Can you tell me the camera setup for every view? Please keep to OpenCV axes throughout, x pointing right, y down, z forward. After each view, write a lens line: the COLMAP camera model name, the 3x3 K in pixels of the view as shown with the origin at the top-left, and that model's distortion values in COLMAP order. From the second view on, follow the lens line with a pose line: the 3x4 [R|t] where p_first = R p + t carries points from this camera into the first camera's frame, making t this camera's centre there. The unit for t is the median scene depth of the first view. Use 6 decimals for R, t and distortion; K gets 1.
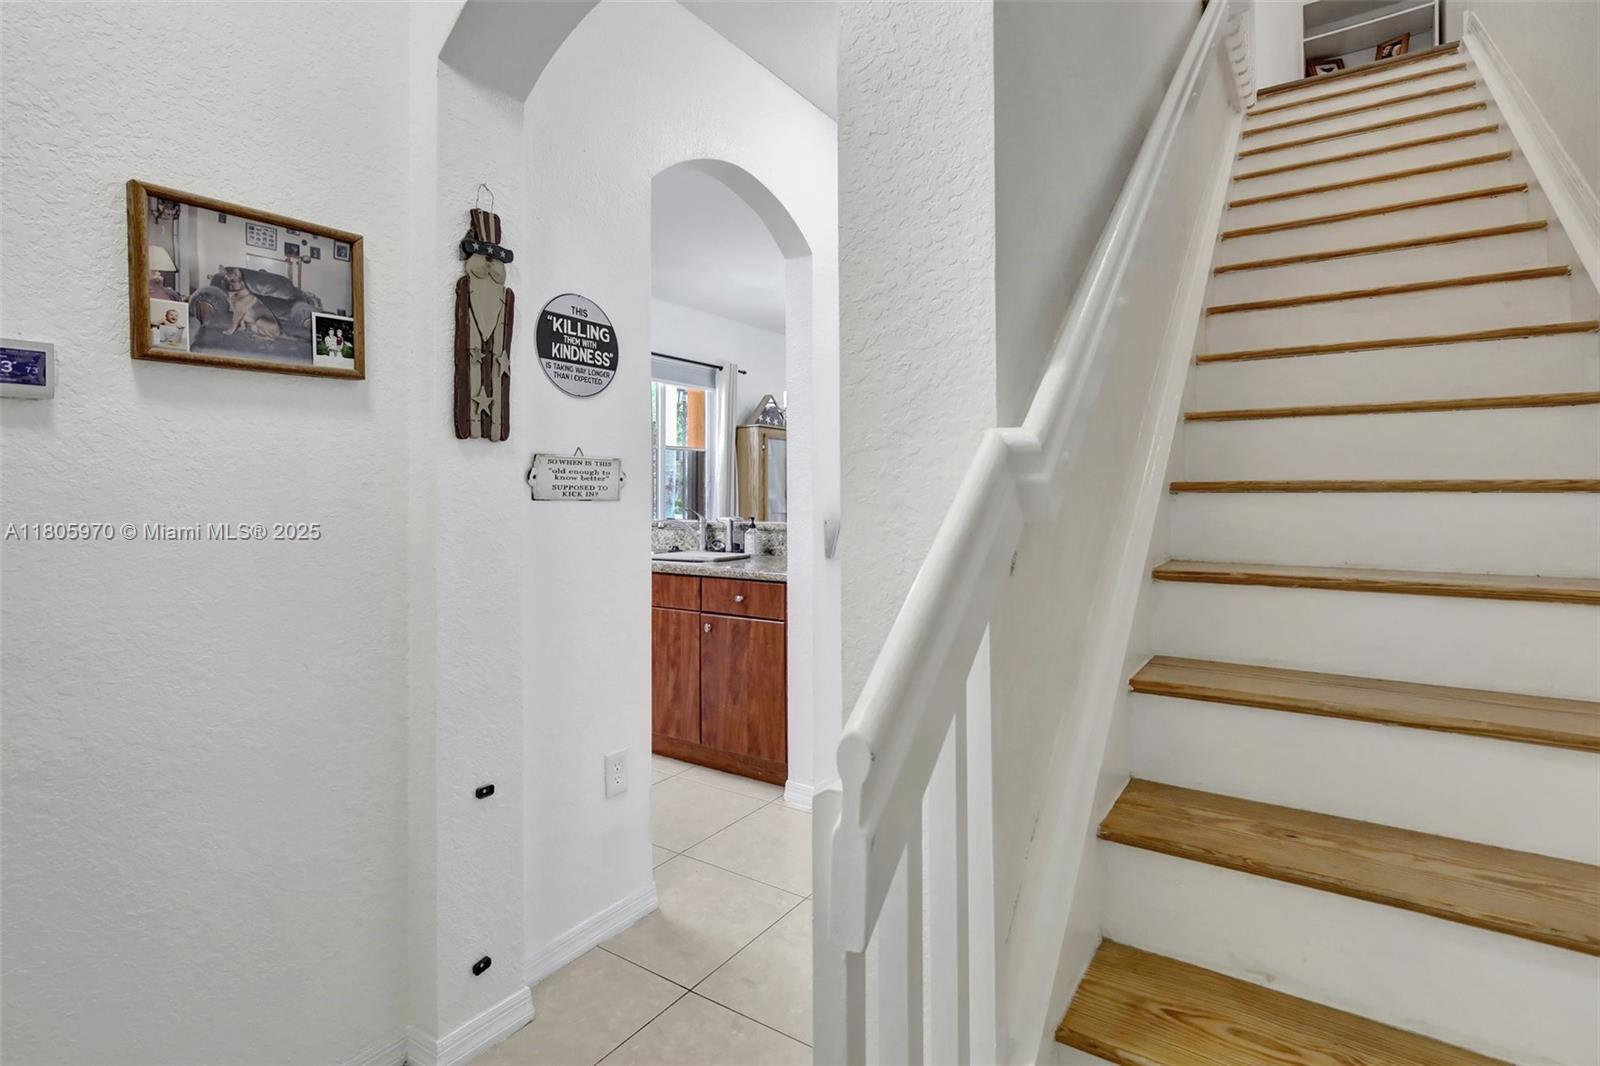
lens RADIAL K [[793.4, 0, 800.5], [0, 793.4, 487.5], [0, 0, 1]] dist [-0.001444, 0.000019]
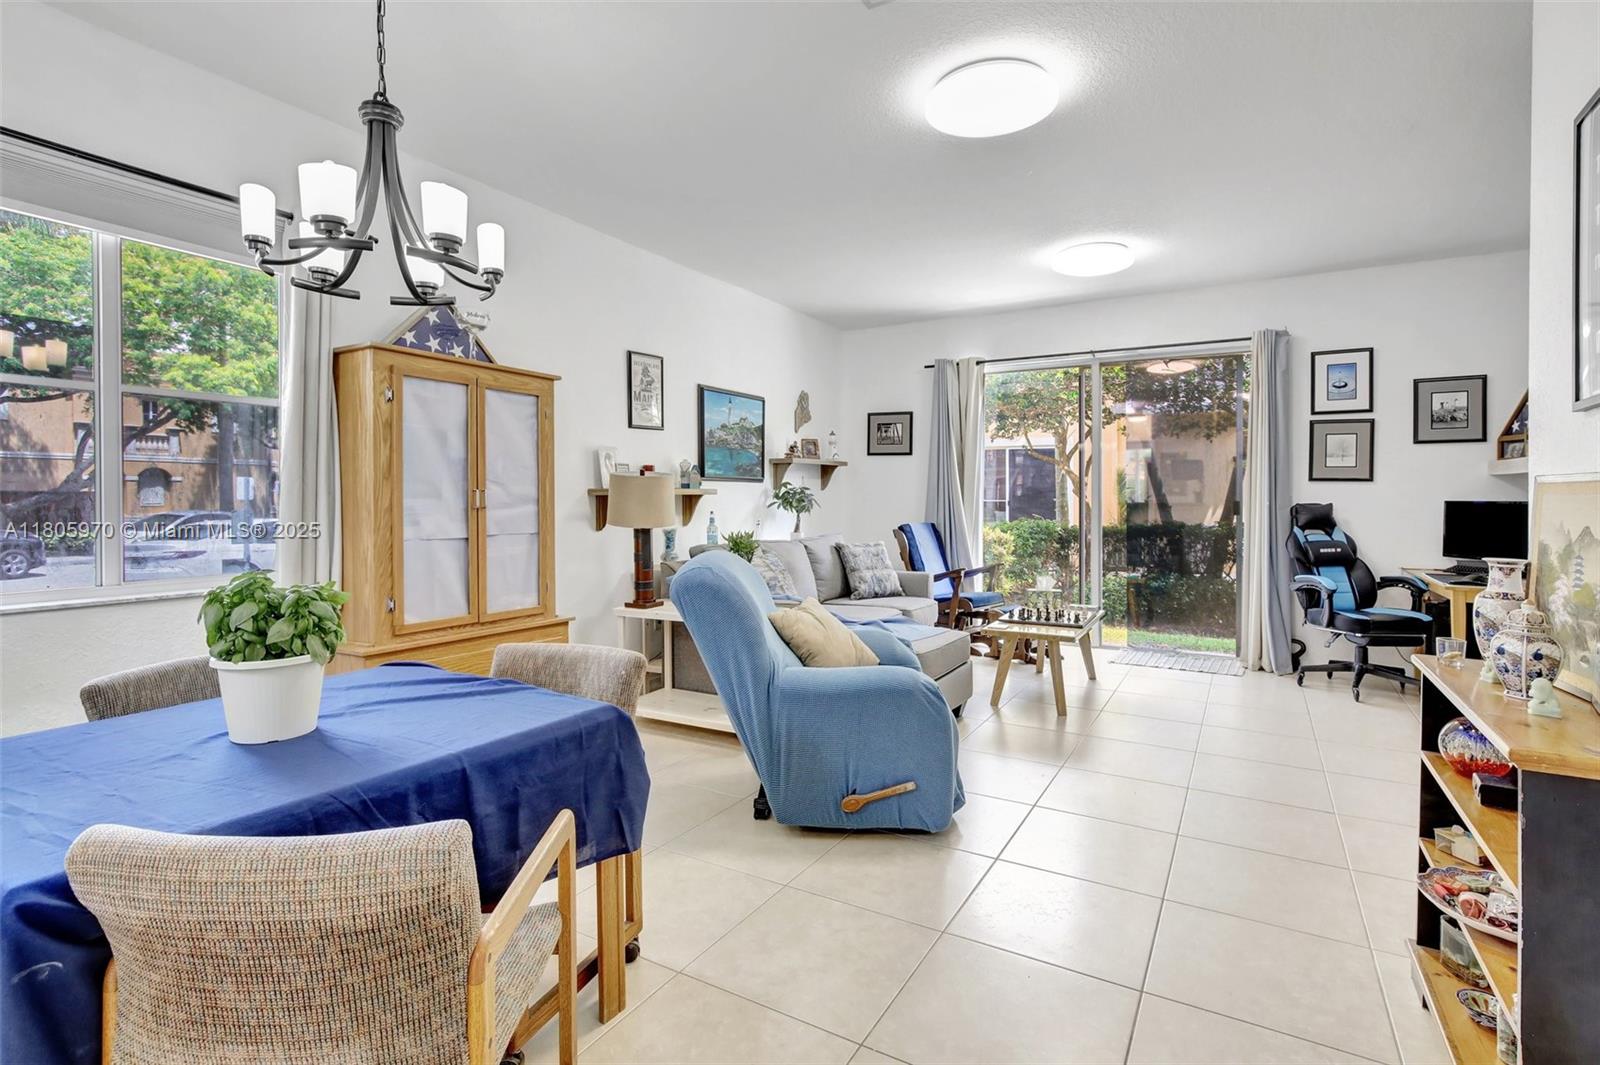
lens RADIAL K [[764.8, 0, 832.2], [0, 764.8, 495.0], [0, 0, 1]] dist [-0.002451, -0.000140]
pose [[0.996091, -0.001609, 0.088313, 0.331920], [0.001722, 0.999998, -0.001206, 0.015466], [-0.088311, 0.001354, 0.996092, 1.082138]]
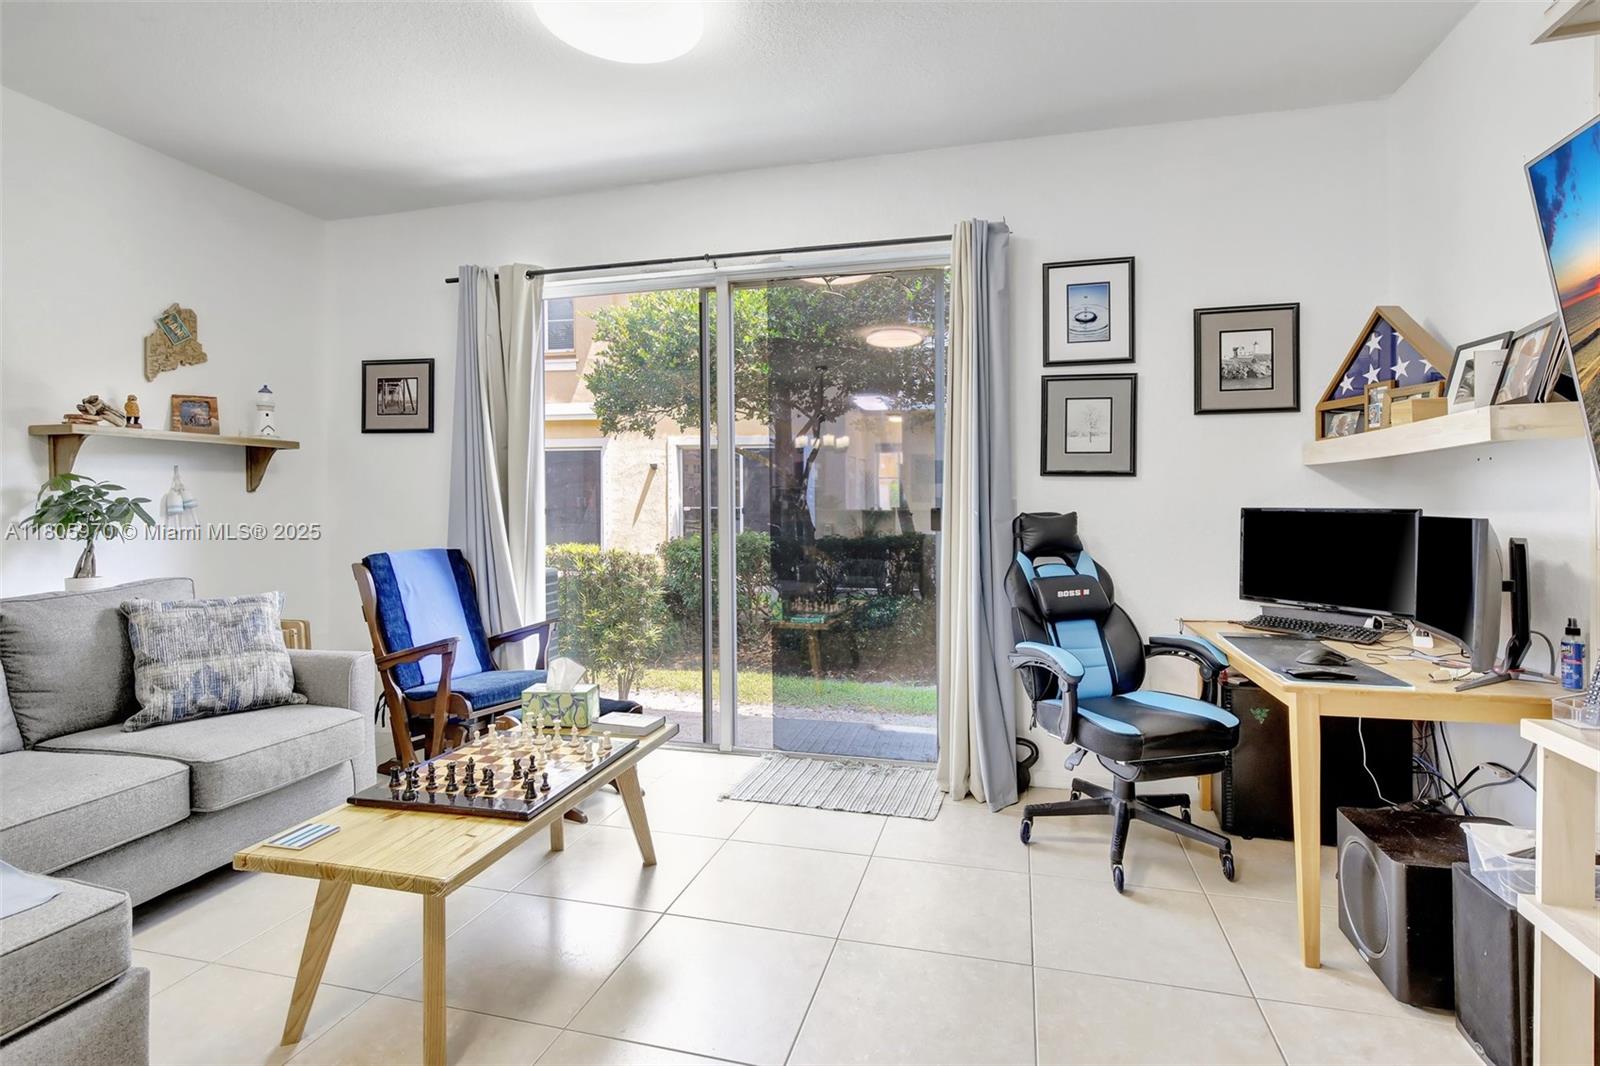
lens RADIAL K [[736.6, 0, 793.8], [0, 736.6, 493.1], [0, 0, 1]] dist [-0.002451, -0.000125]
pose [[0.955810, -0.000071, 0.293984, 0.853658], [0.004260, 0.999898, -0.013607, 0.019125], [-0.293953, 0.014258, 0.955713, 1.737704]]
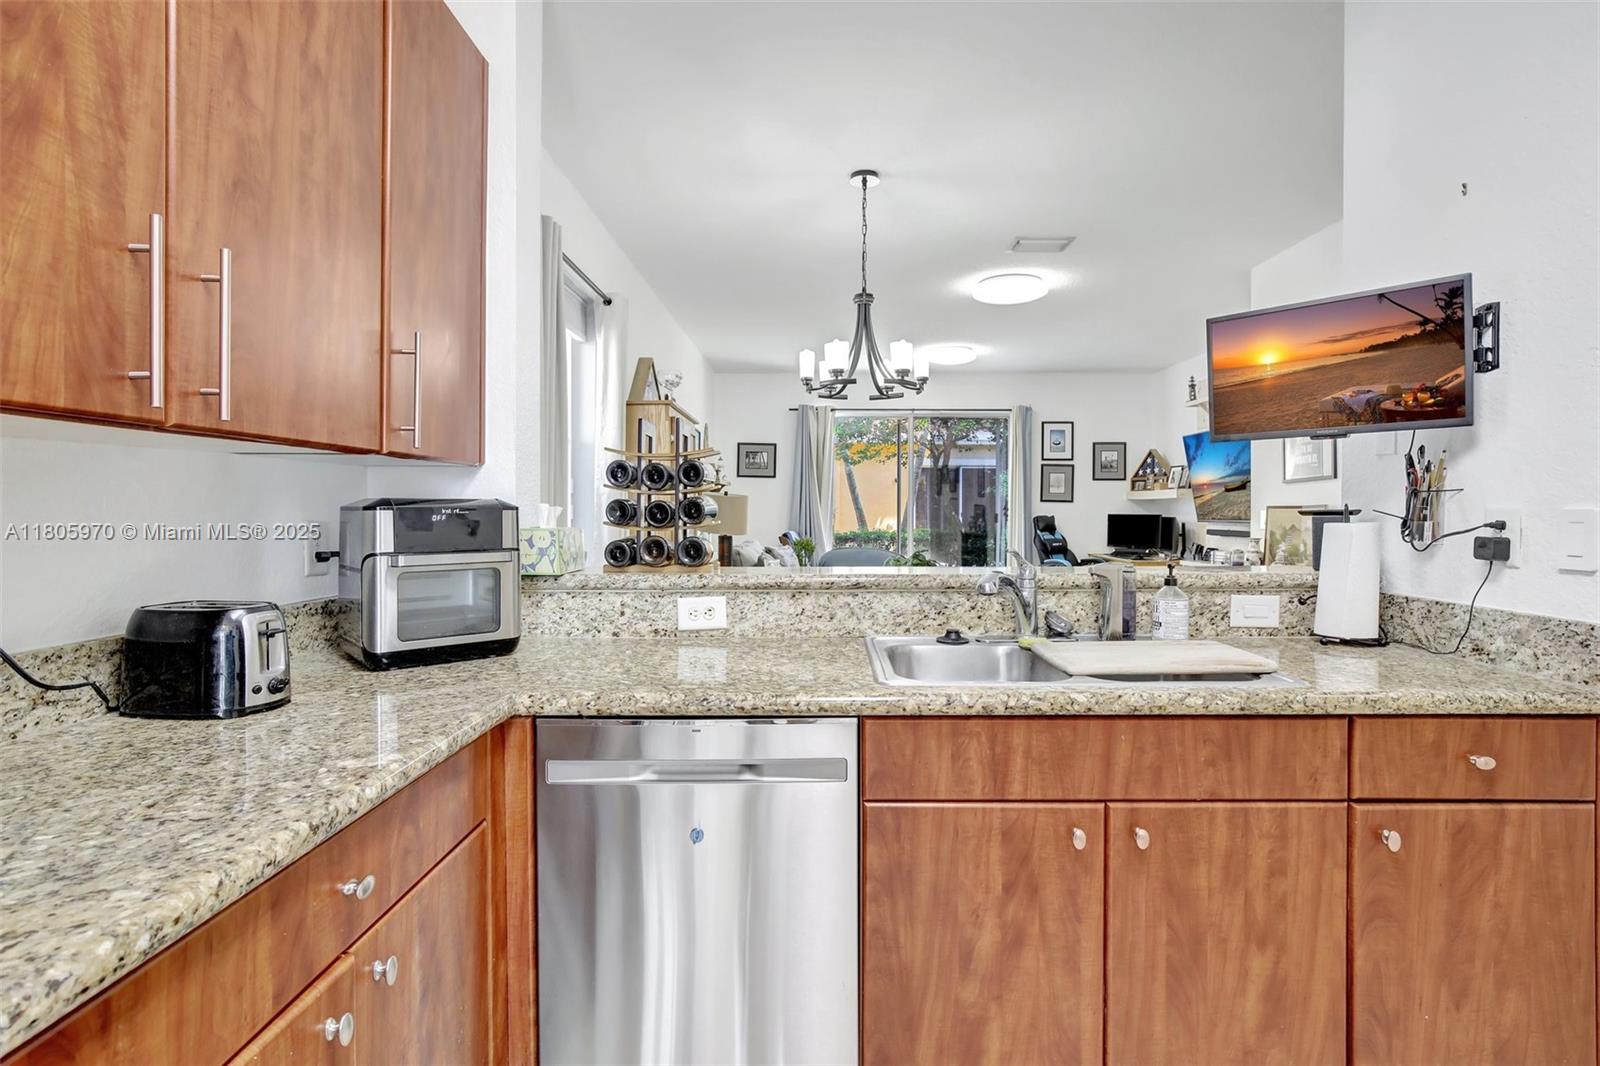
lens RADIAL K [[794.1, 0, 796.2], [0, 794.1, 510.5], [0, 0, 1]] dist [0.001984, 0.000496]
pose [[0.832208, -0.001512, 0.554461, -0.620043], [-0.002270, 0.999979, 0.006133, 0.002361], [-0.554458, -0.006363, 0.832187, 0.843979]]
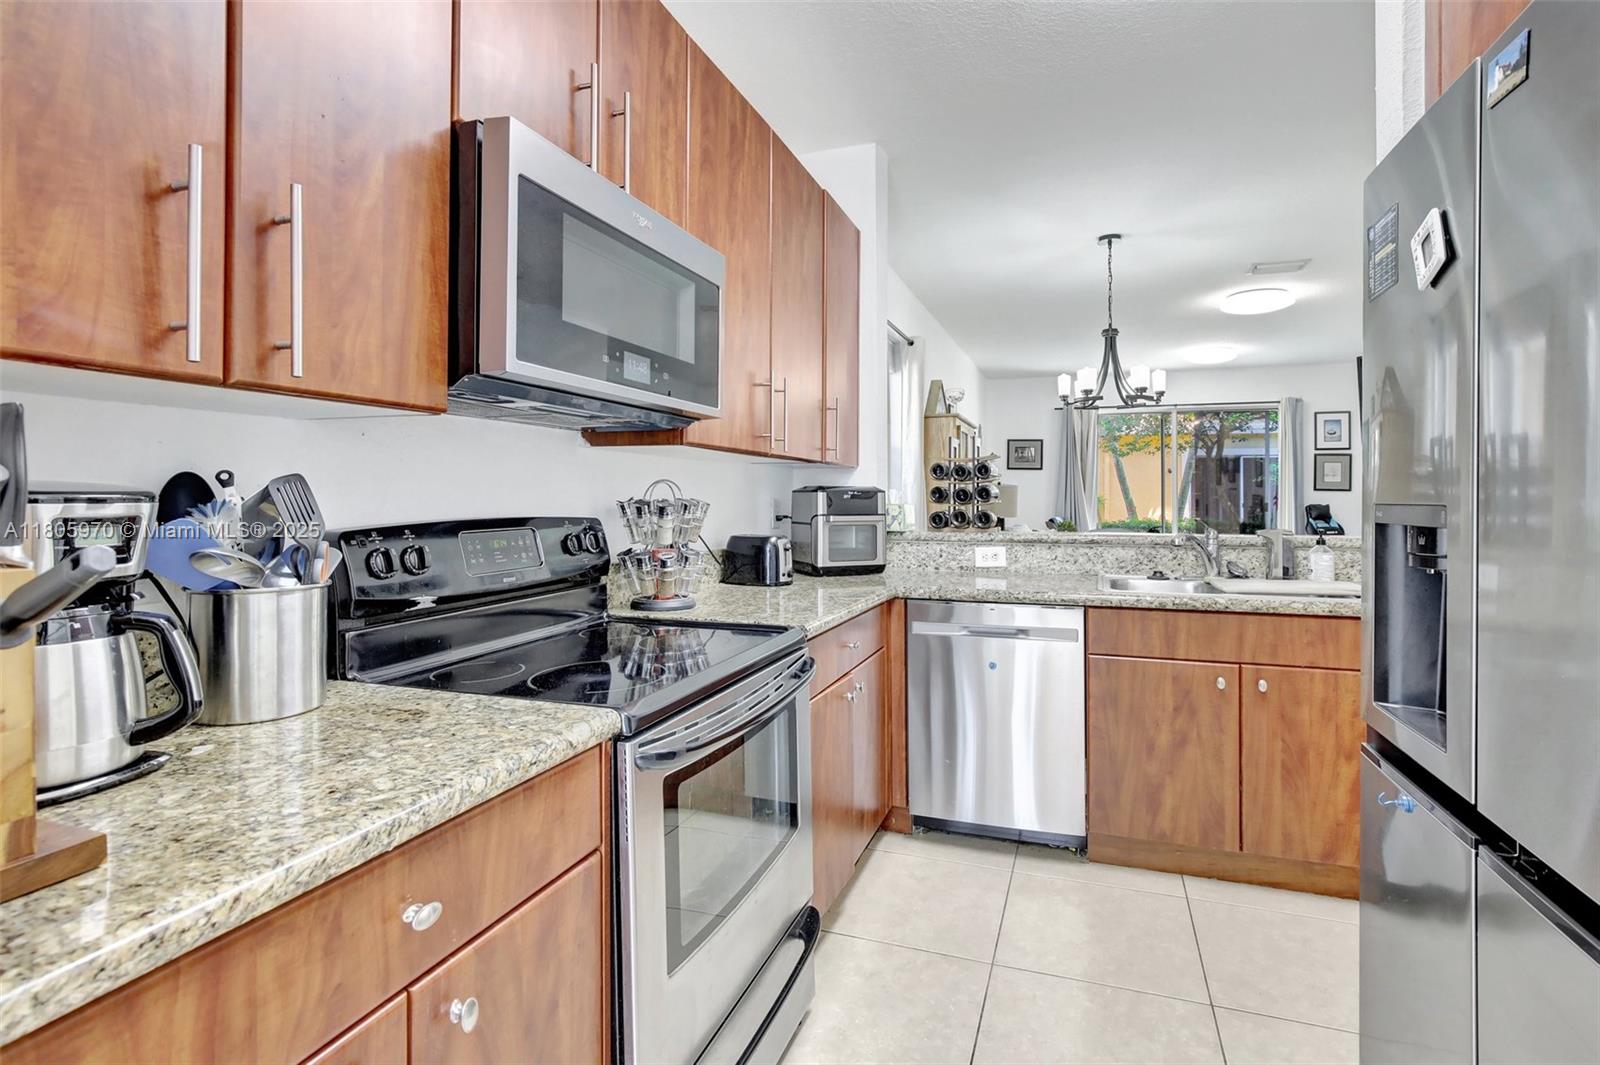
lens RADIAL K [[774.2, 0, 801.2], [0, 774.2, 477.2], [0, 0, 1]] dist [-0.010677, -0.000169]
pose [[0.967431, 0.009603, 0.252953, -0.811404], [-0.003599, 0.999701, -0.024185, 0.010125], [-0.253109, 0.022487, 0.967176, 0.522522]]
